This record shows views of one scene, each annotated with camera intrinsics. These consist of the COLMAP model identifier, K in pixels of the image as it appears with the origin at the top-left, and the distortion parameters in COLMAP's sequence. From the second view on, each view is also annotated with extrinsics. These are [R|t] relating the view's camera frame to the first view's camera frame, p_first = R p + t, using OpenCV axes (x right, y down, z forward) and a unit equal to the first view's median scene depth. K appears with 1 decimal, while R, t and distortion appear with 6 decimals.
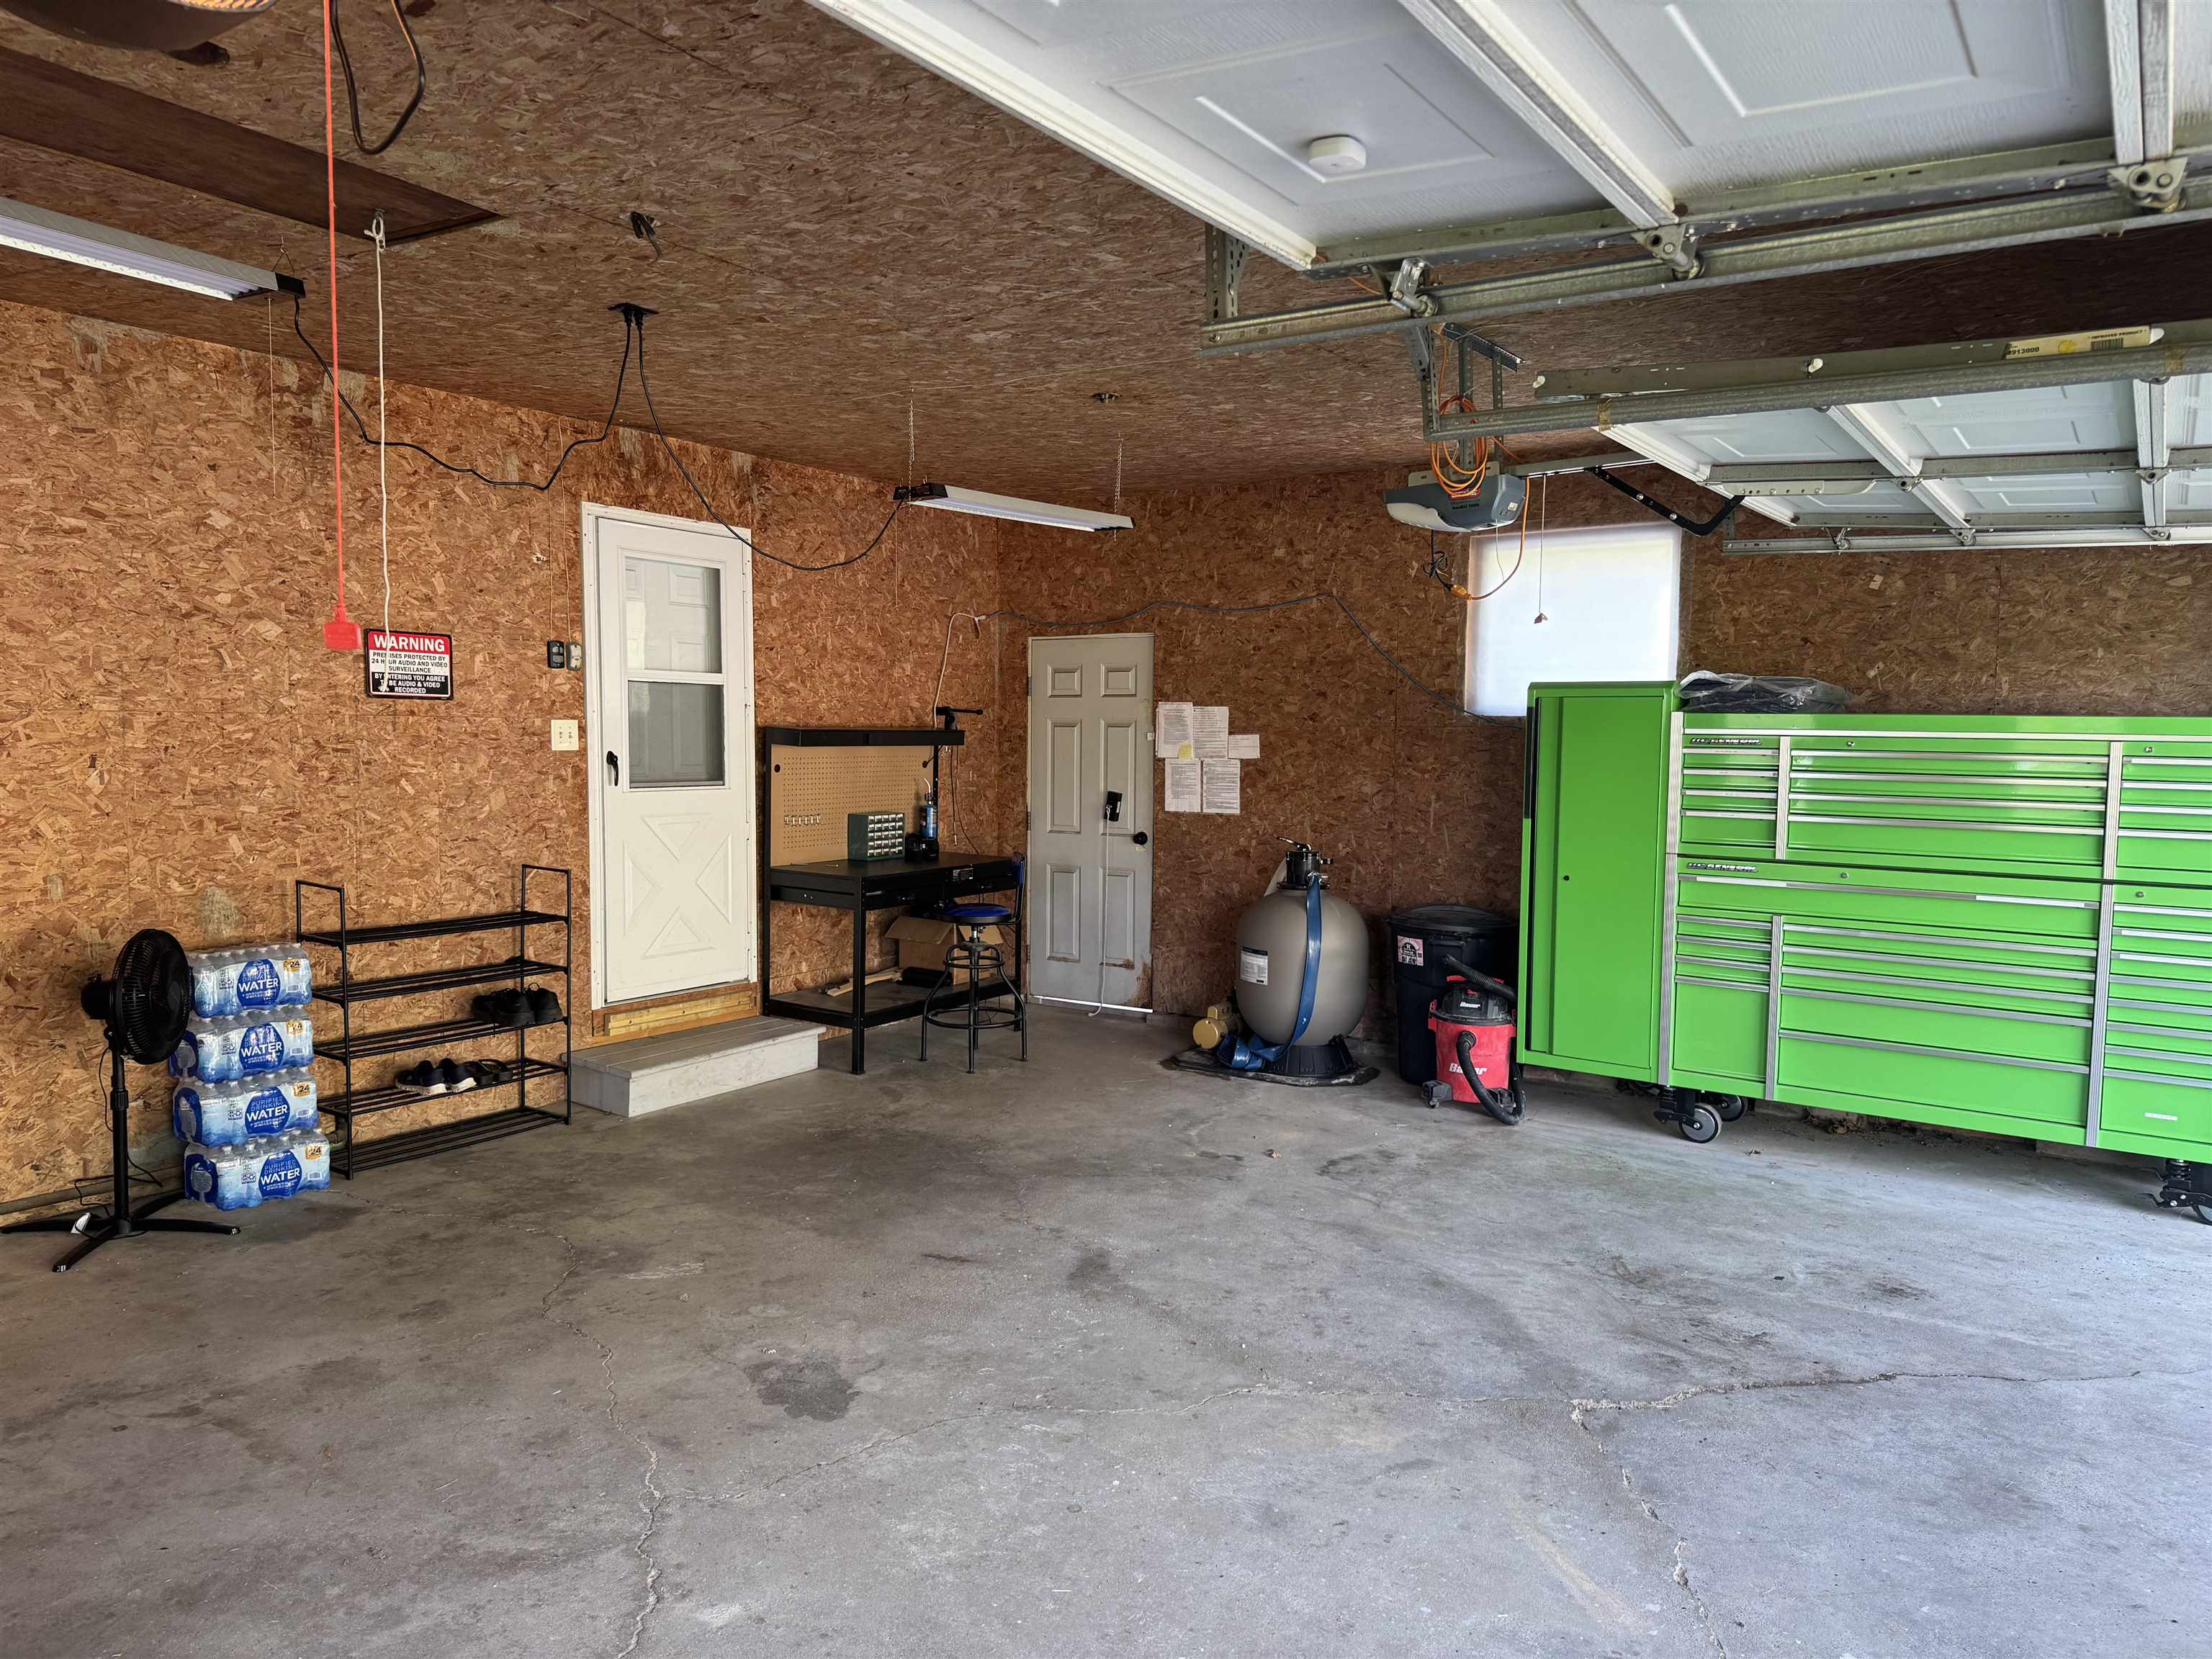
lens RADIAL K [[1548.7, 0, 1114.0], [0, 1548.7, 824.4], [0, 0, 1]] dist [0.063838, -0.080621]
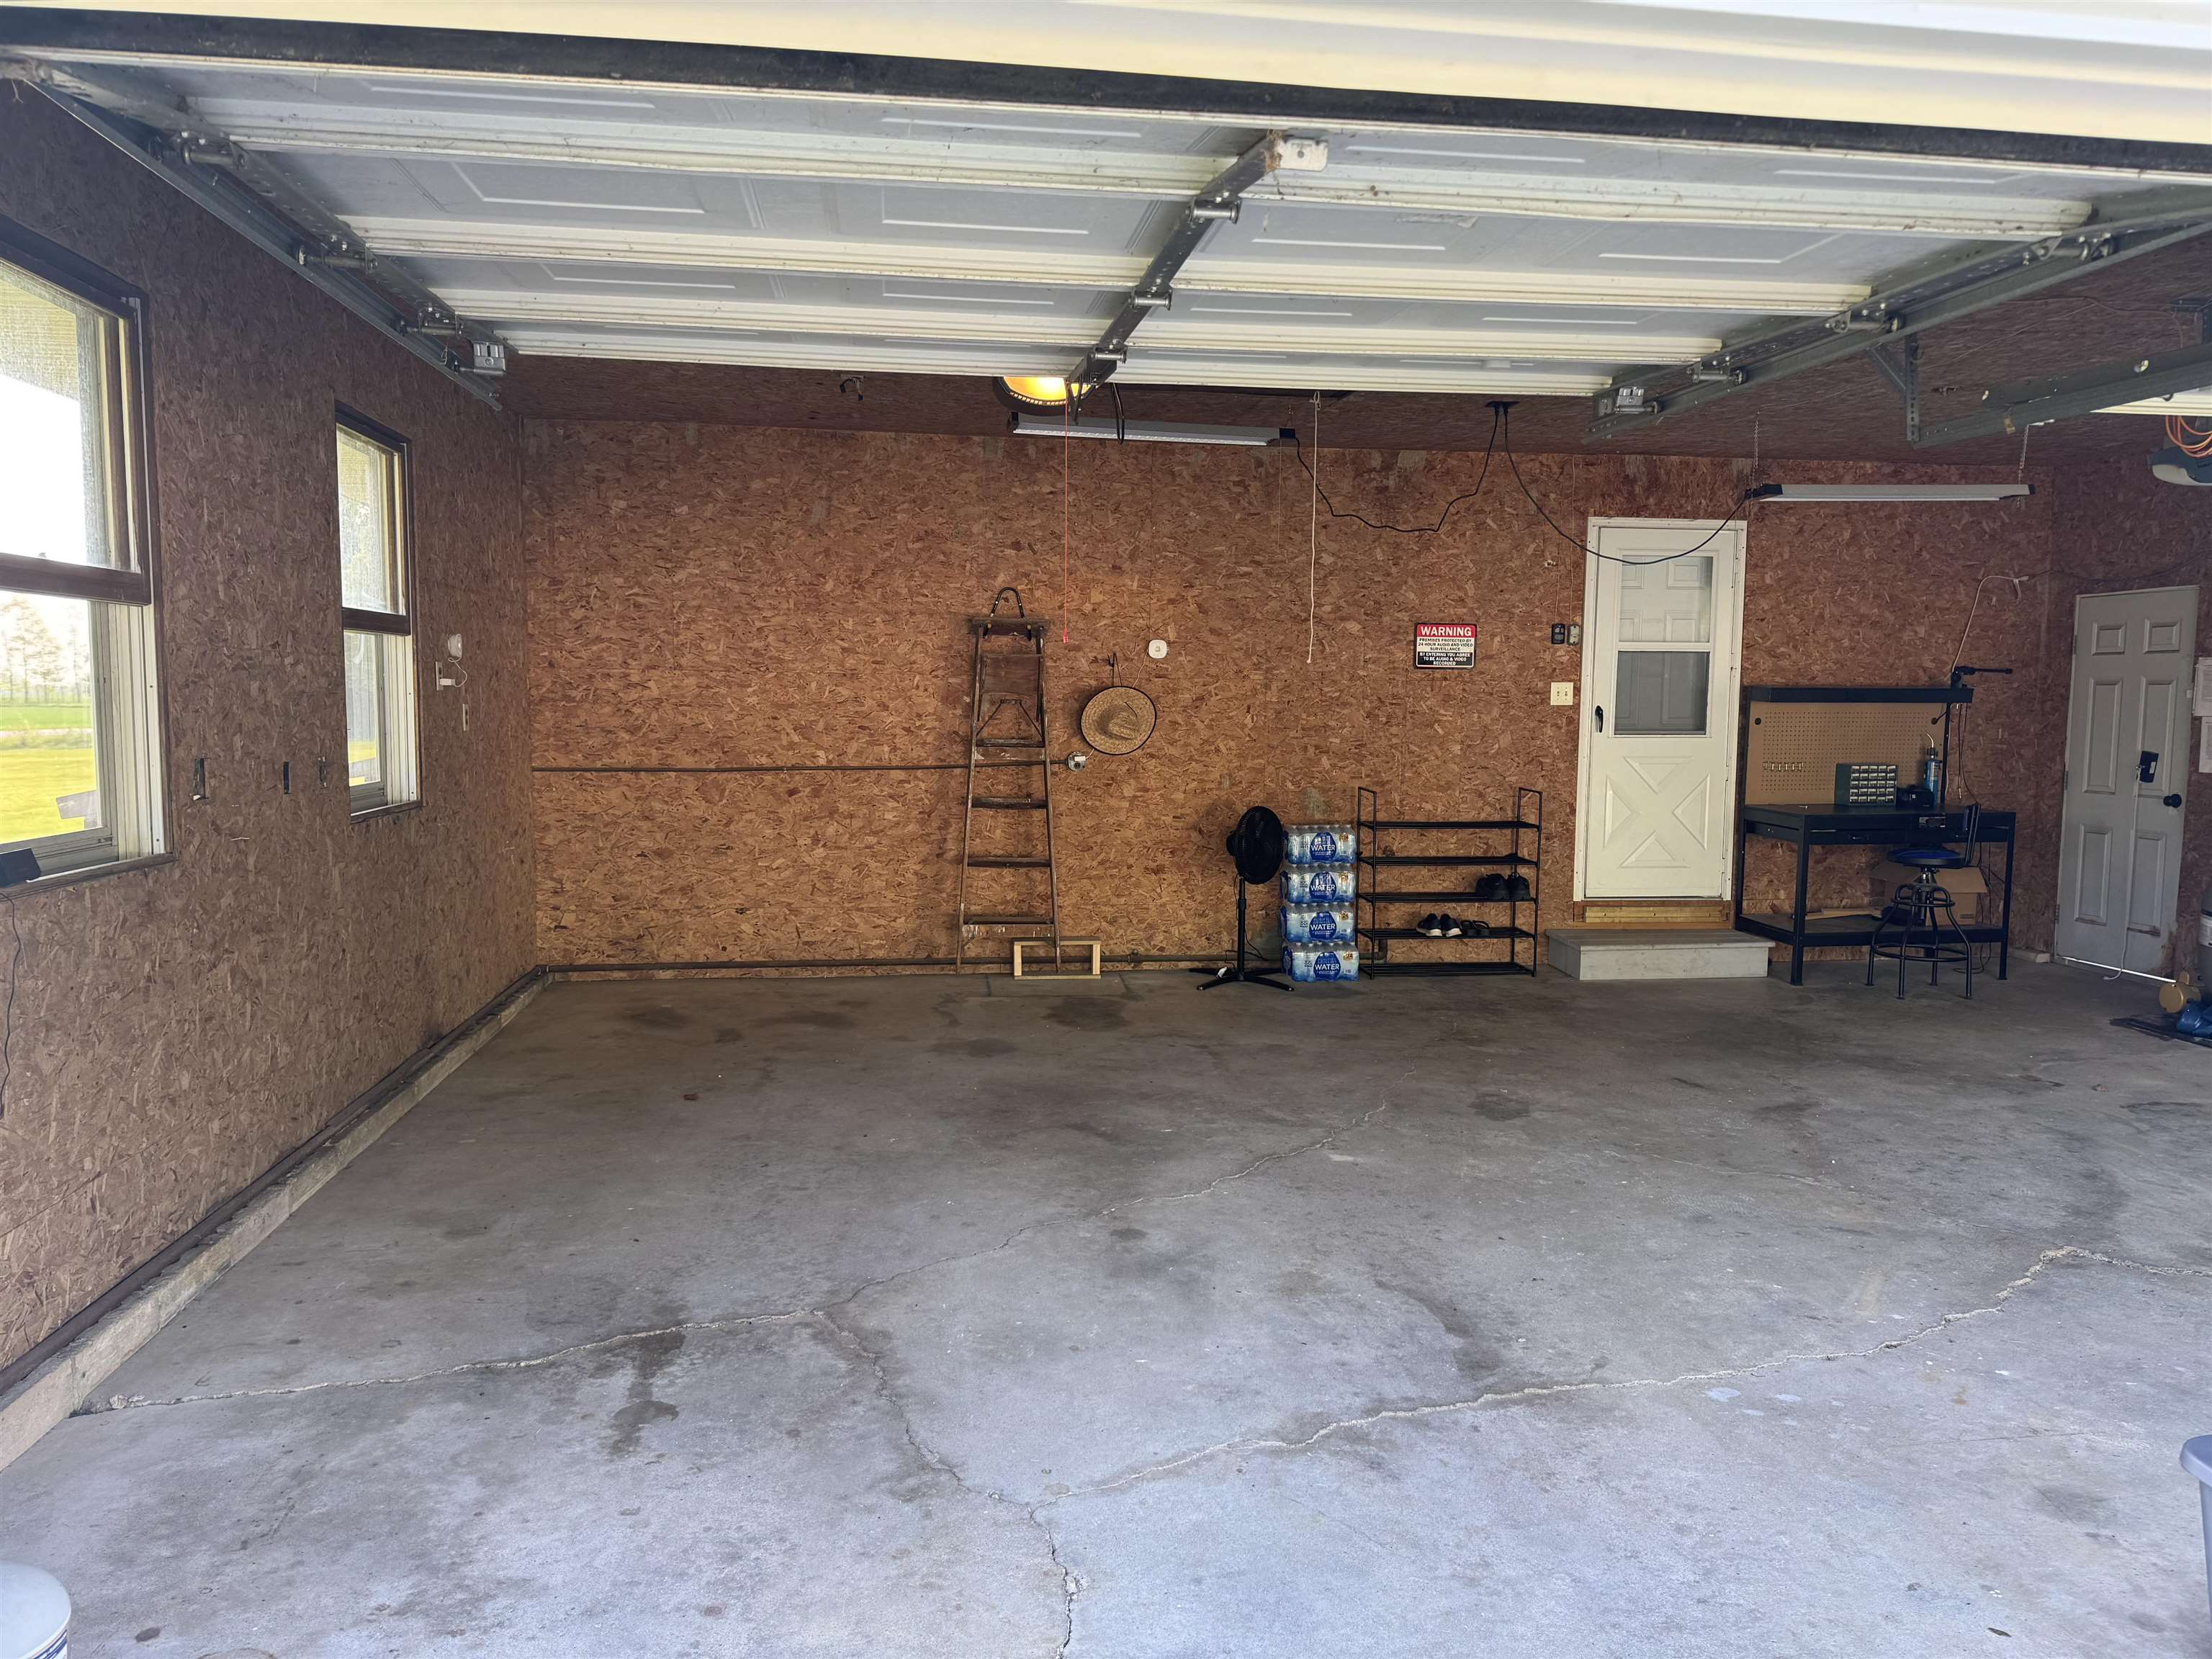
lens RADIAL K [[1548.7, 0, 1089.4], [0, 1548.7, 827.2], [0, 0, 1]] dist [0.063838, -0.080621]
pose [[0.659193, 0.057049, -0.749806, 0.420646], [-0.045143, 0.998322, 0.036270, 0.029016], [0.750617, 0.009939, 0.660663, -0.203438]]
